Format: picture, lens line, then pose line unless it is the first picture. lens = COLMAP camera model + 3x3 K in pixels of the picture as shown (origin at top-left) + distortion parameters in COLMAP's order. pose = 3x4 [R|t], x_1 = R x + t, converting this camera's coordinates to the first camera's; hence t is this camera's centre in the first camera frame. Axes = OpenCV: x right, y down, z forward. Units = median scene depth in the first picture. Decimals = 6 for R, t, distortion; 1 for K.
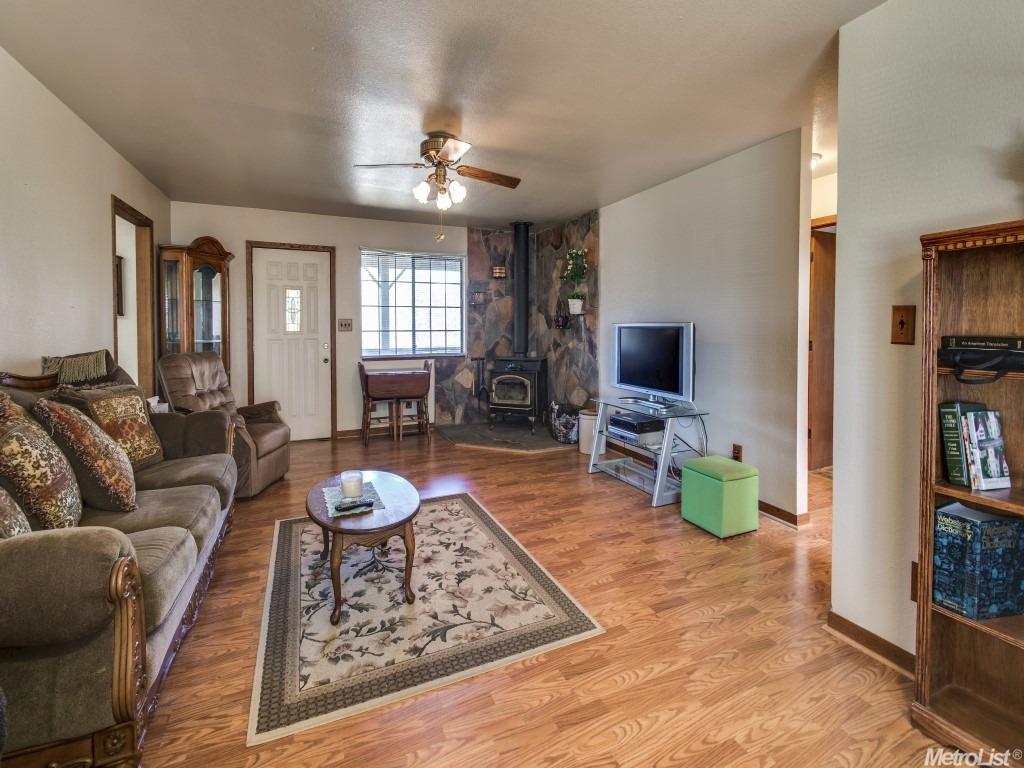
lens RADIAL K [[440.0, 0, 512.6], [0, 440.0, 336.5], [0, 0, 1]] dist [0.000750, -0.000174]
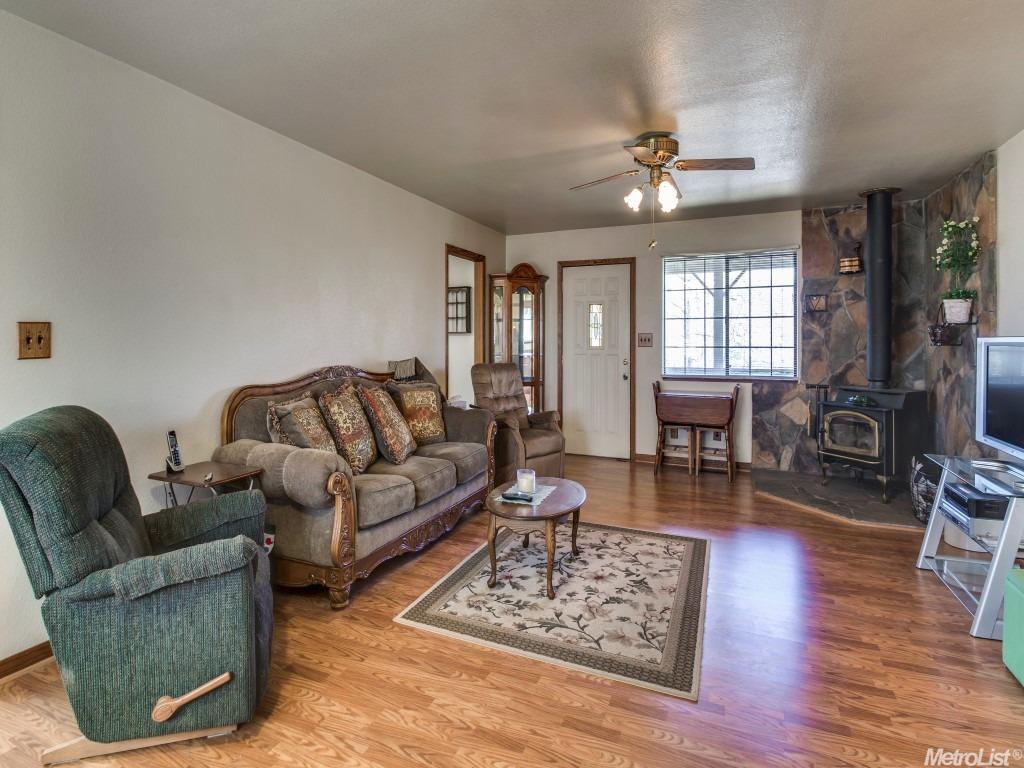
lens RADIAL K [[537.2, 0, 488.7], [0, 537.2, 344.3], [0, 0, 1]] dist [-0.012806, -0.001109]
pose [[0.670221, 0.005904, -0.742138, 0.341675], [-0.018560, 0.999789, -0.008807, -0.001589], [0.741929, 0.019676, 0.670189, -0.002527]]
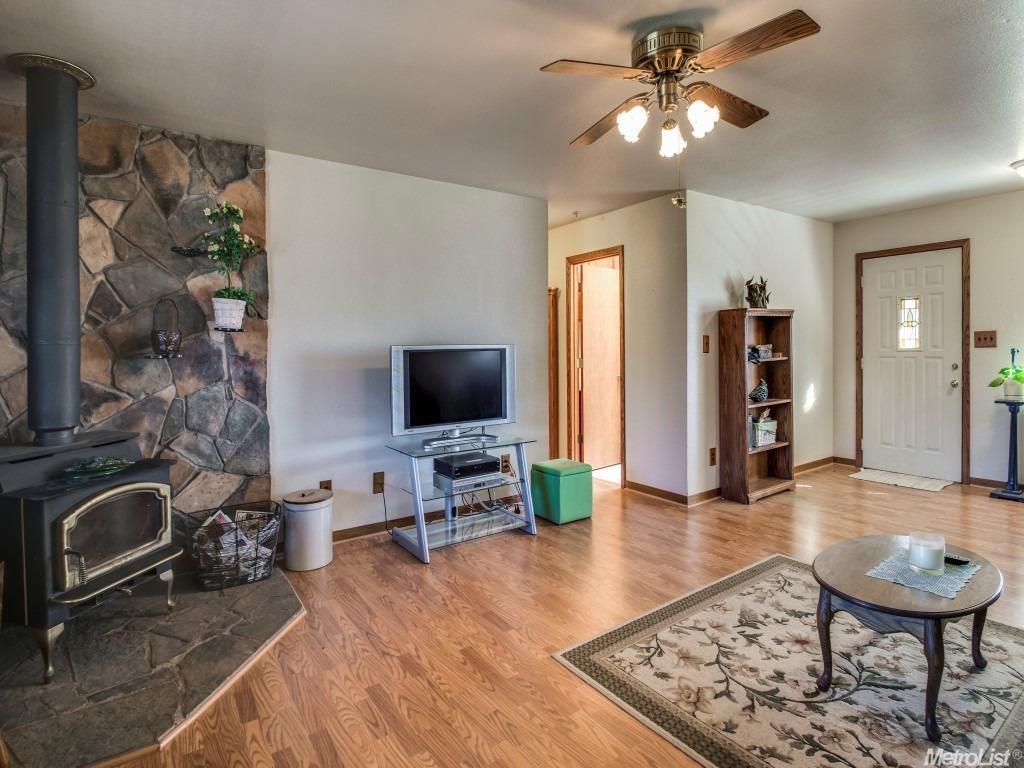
lens RADIAL K [[526.4, 0, 437.0], [0, 526.4, 352.1], [0, 0, 1]] dist [-0.000399, -0.008897]
pose [[-0.115787, -0.005383, 0.993260, -0.666013], [0.038837, 0.999196, 0.009942, -0.026590], [-0.992515, 0.039726, -0.115485, 1.108624]]
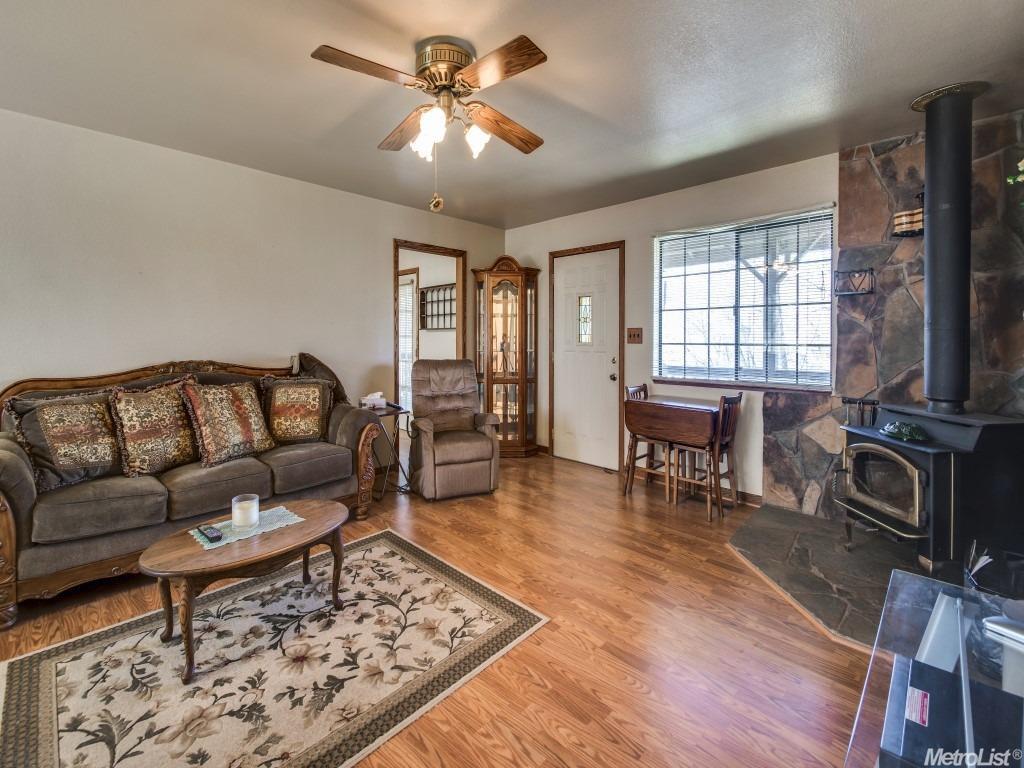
lens RADIAL K [[438.3, 0, 477.9], [0, 438.3, 343.8], [0, 0, 1]] dist [0.016324, -0.014889]
pose [[0.365596, 0.015704, -0.930641, 0.371381], [-0.024238, 0.999679, 0.007347, -0.014365], [0.930458, 0.019871, 0.365859, 0.637969]]
